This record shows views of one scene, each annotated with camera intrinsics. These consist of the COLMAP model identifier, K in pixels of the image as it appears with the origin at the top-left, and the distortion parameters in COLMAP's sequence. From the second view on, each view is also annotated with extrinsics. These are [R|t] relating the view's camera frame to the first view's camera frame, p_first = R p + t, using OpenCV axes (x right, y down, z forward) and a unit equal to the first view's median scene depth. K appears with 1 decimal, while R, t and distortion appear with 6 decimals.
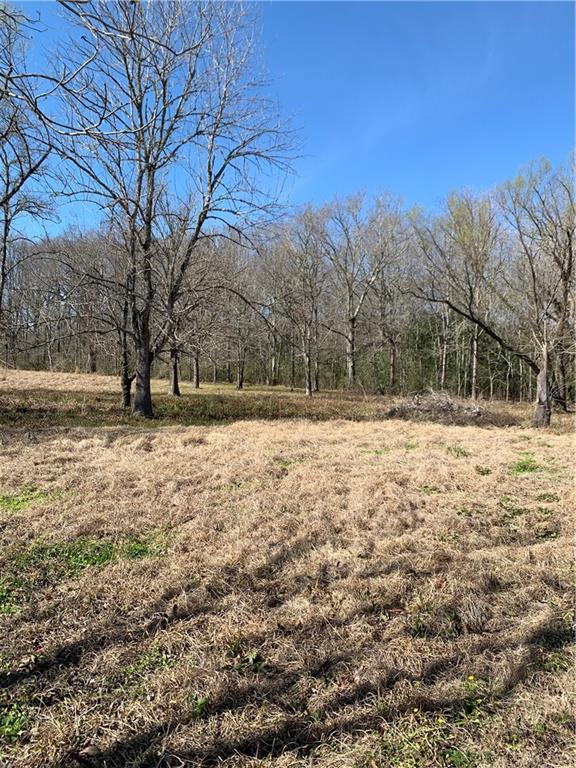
lens RADIAL K [[590.4, 0, 287.5], [0, 590.4, 384.7], [0, 0, 1]] dist [0.004636, -0.013570]
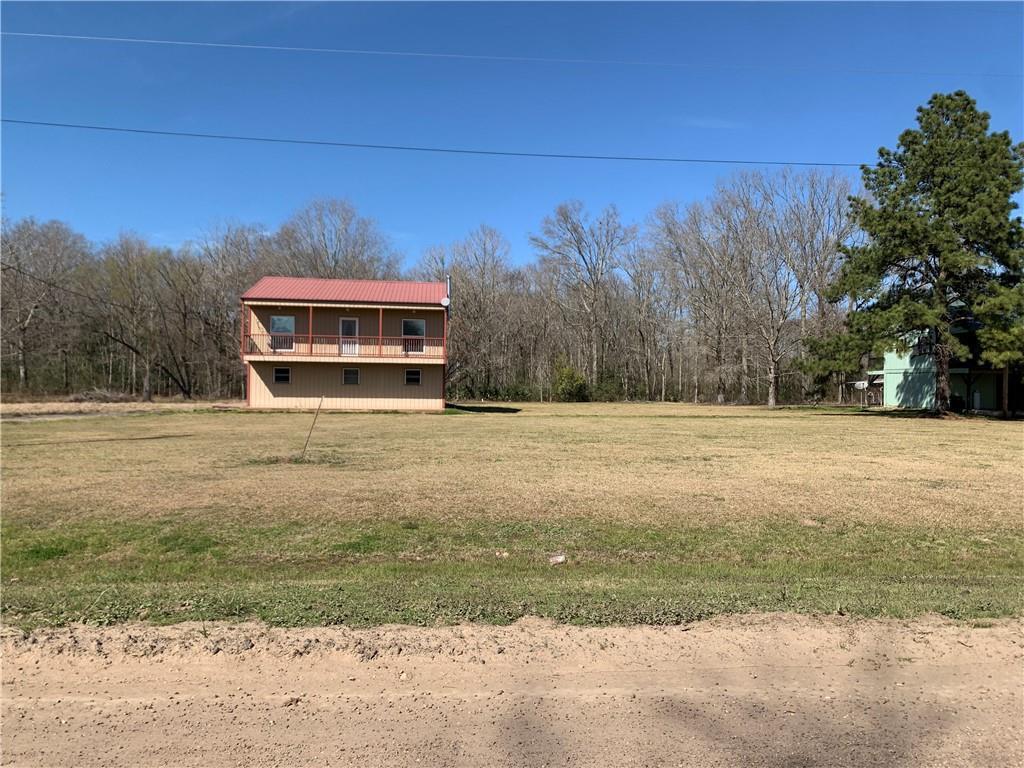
lens RADIAL K [[787.2, 0, 511.8], [0, 787.2, 389.4], [0, 0, 1]] dist [0.004636, -0.013570]
pose [[0.752891, 0.021263, 0.657802, -0.190406], [-0.011129, 0.999746, -0.019579, 0.024273], [-0.658052, 0.007421, 0.752936, -0.821177]]
